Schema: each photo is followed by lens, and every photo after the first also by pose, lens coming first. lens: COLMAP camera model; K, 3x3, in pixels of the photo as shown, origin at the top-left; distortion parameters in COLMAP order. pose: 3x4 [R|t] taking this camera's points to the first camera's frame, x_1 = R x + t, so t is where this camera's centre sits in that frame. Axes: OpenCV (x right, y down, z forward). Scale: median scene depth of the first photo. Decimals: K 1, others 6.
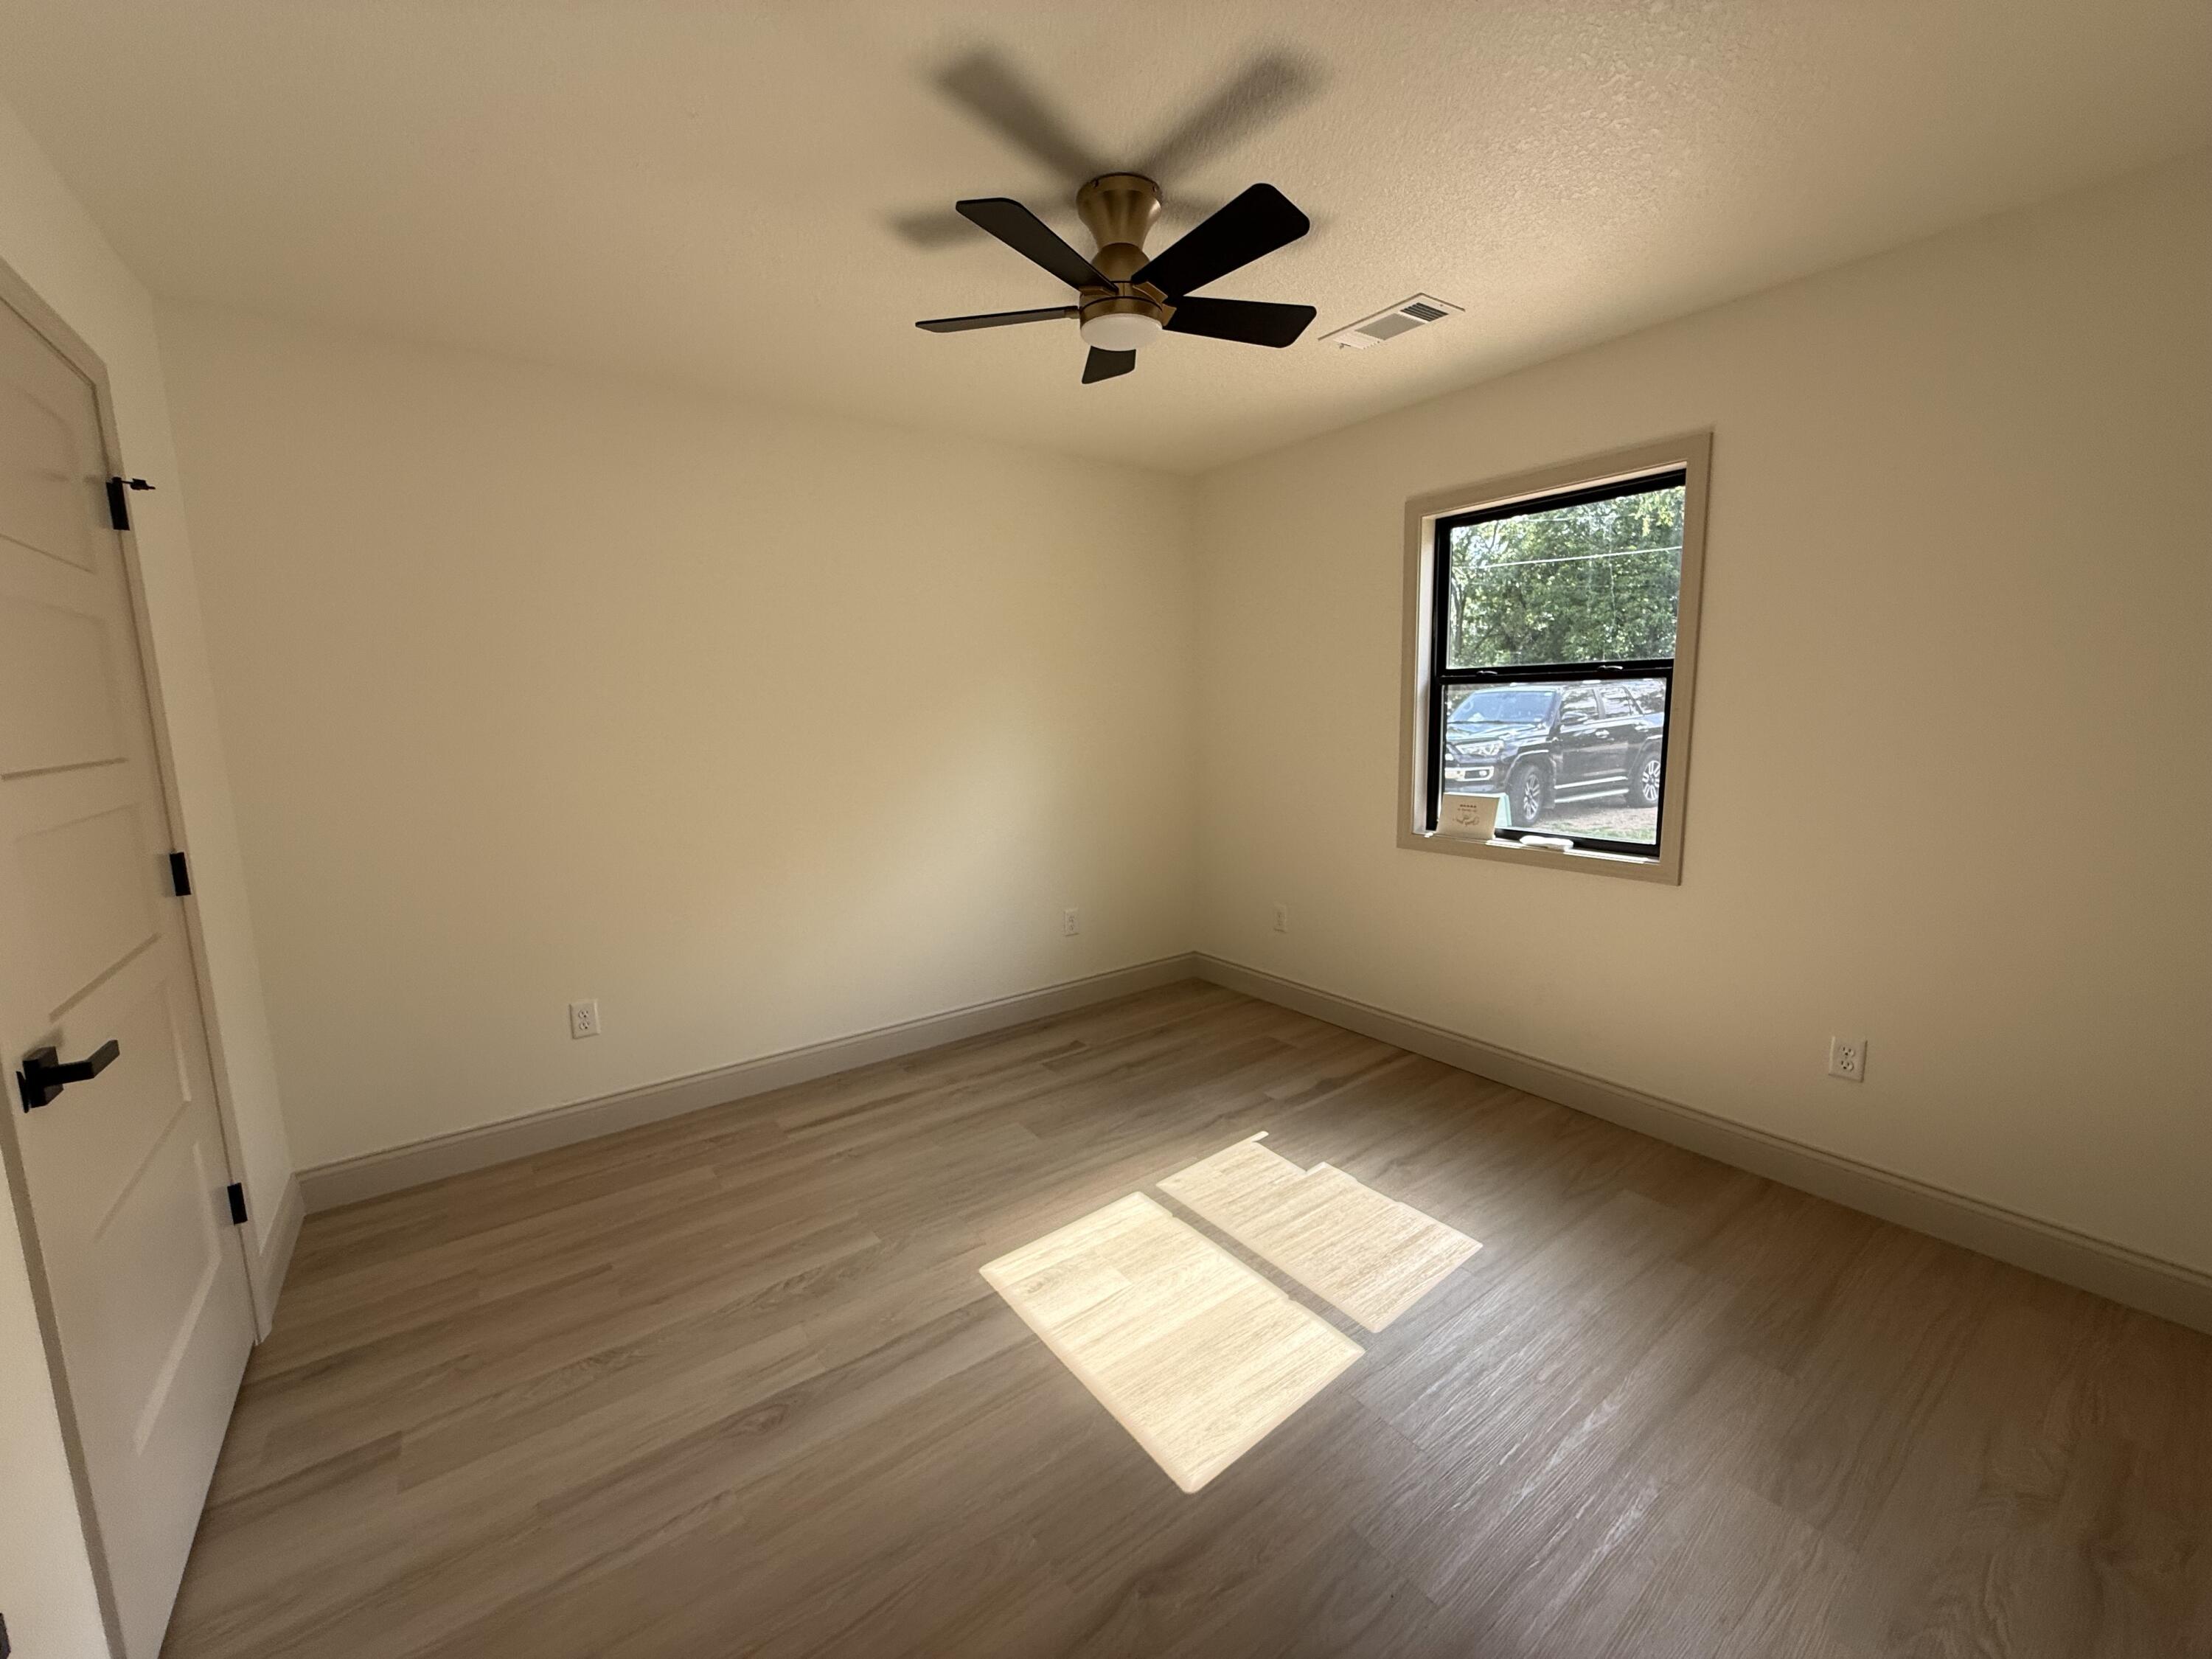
lens RADIAL K [[877.3, 0, 1103.0], [0, 877.3, 823.4], [0, 0, 1]] dist [0.000401, -0.000371]
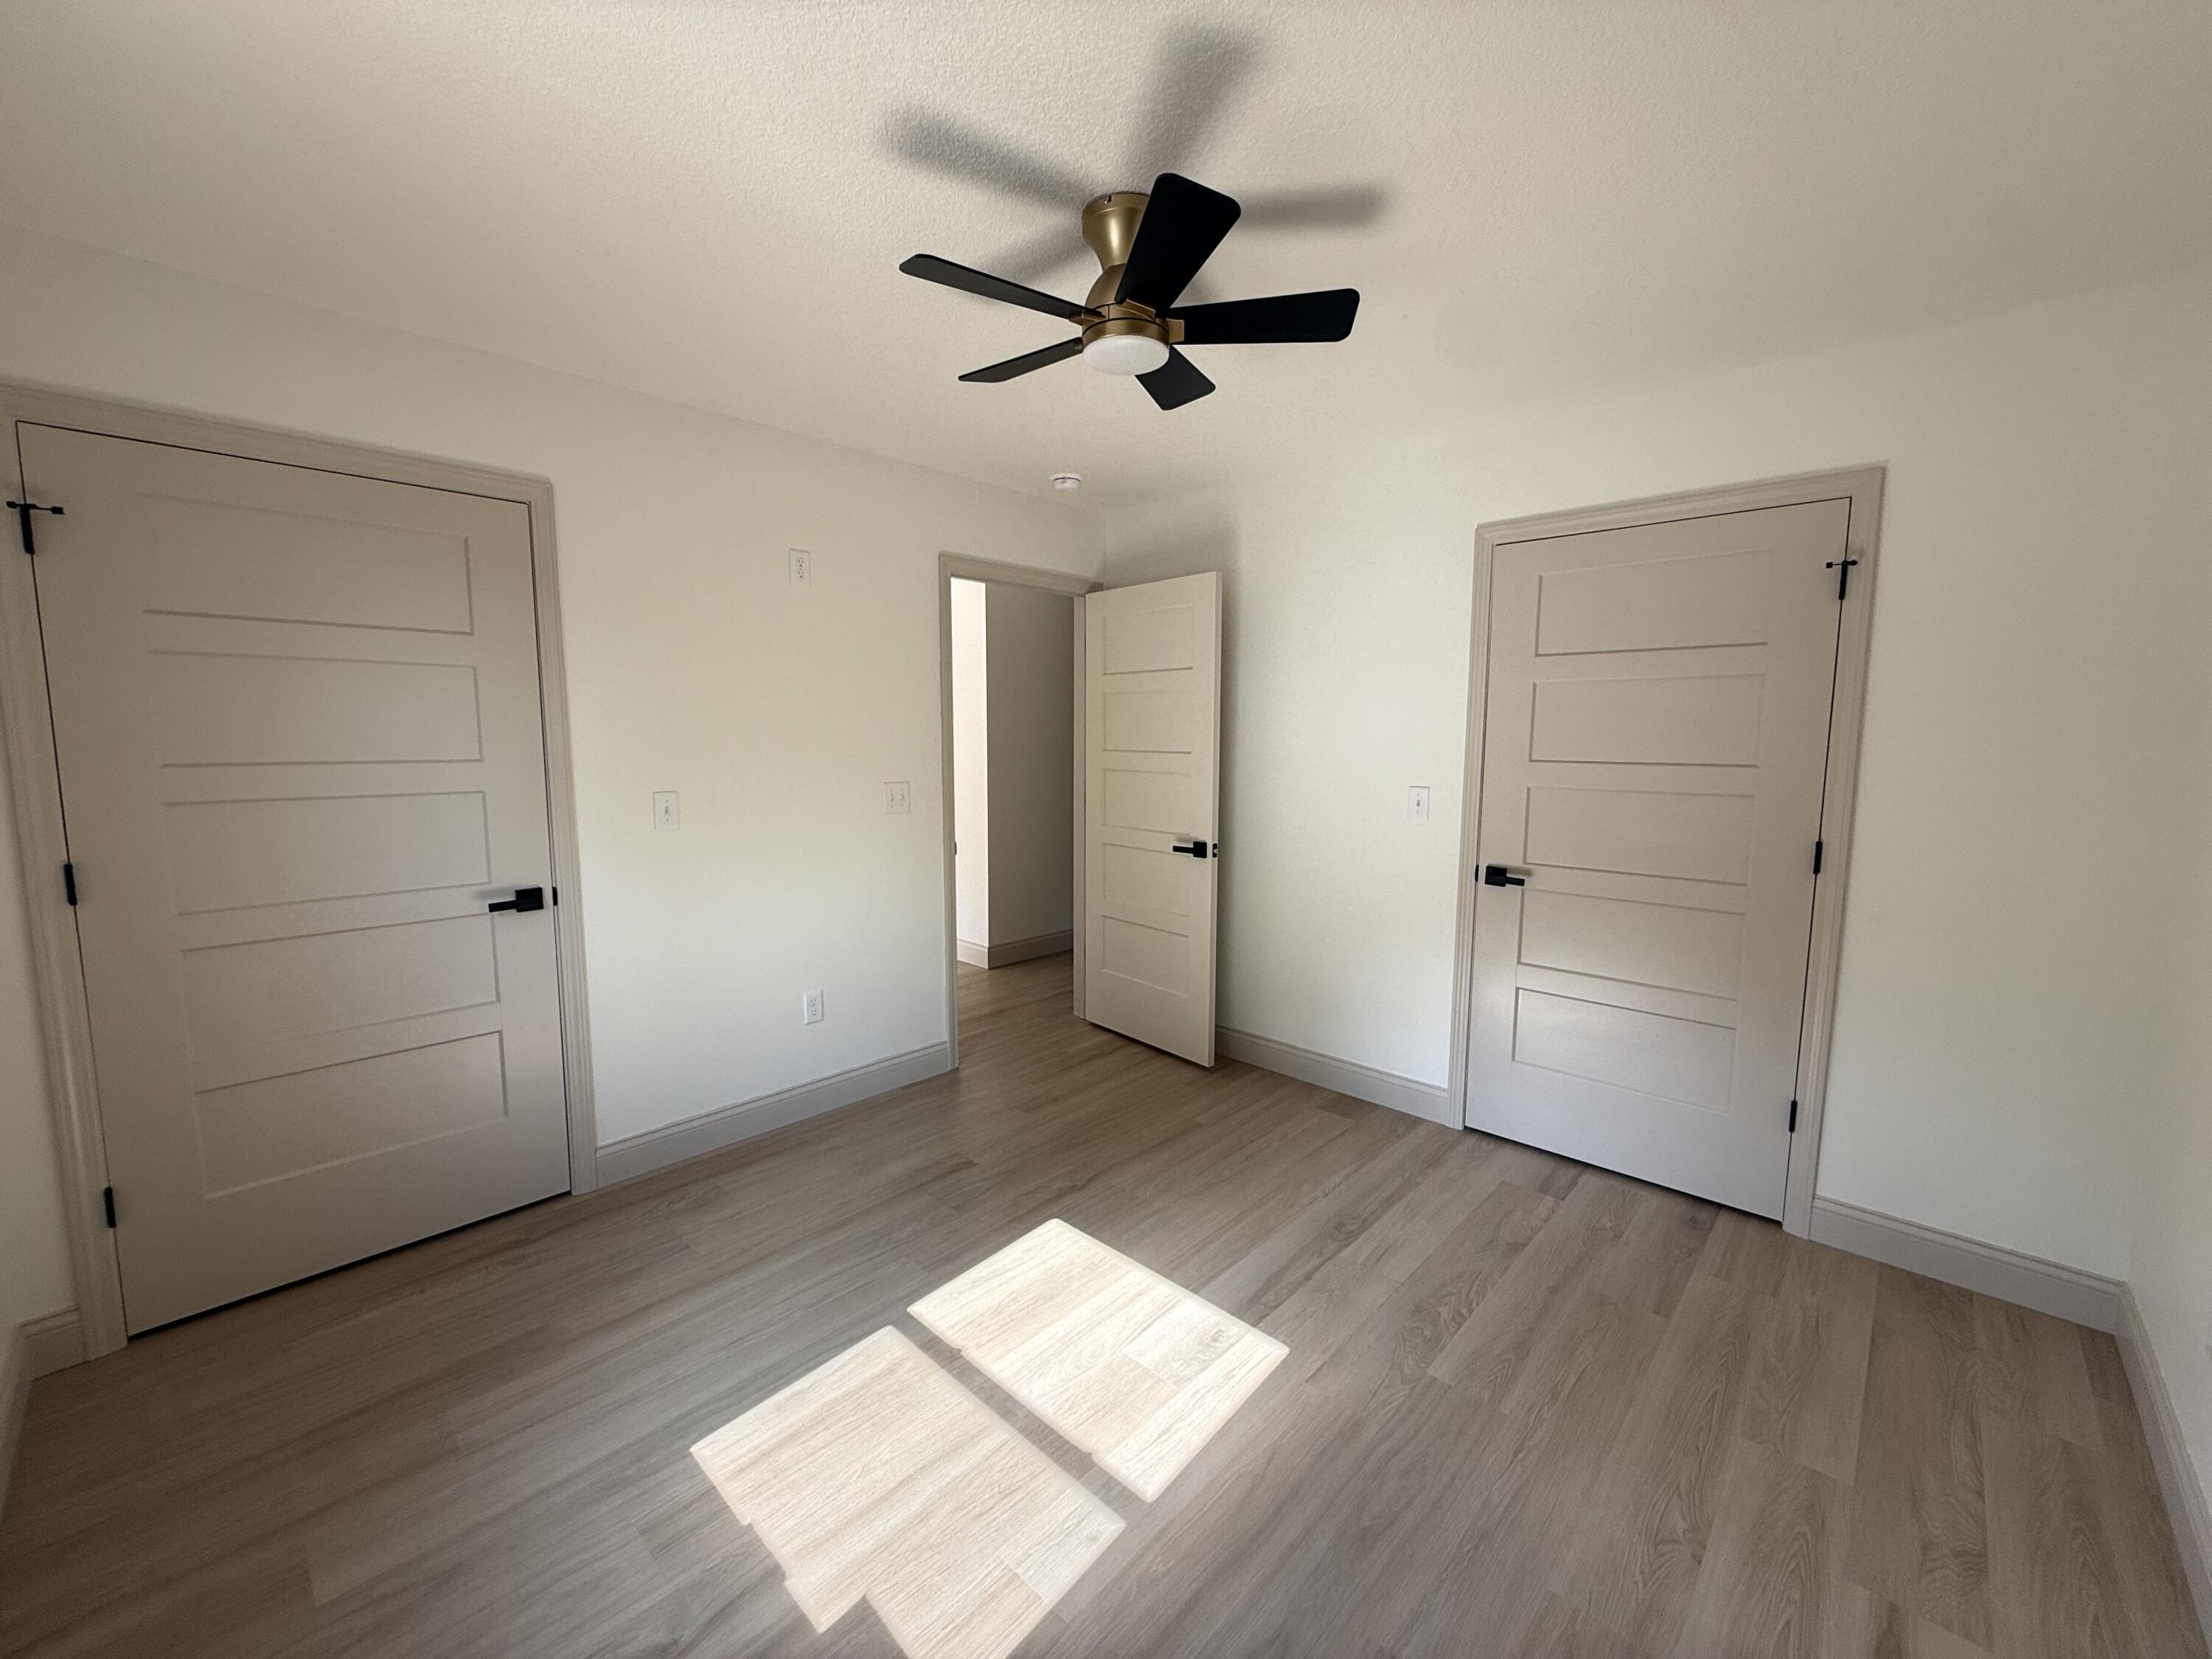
lens RADIAL K [[877.3, 0, 1104.8], [0, 877.3, 831.9], [0, 0, 1]] dist [0.000401, -0.000371]
pose [[-0.982872, 0.035069, -0.180922, 0.208695], [-0.012069, 0.967372, 0.253073, -0.265484], [0.183893, 0.250921, -0.950380, 1.796920]]
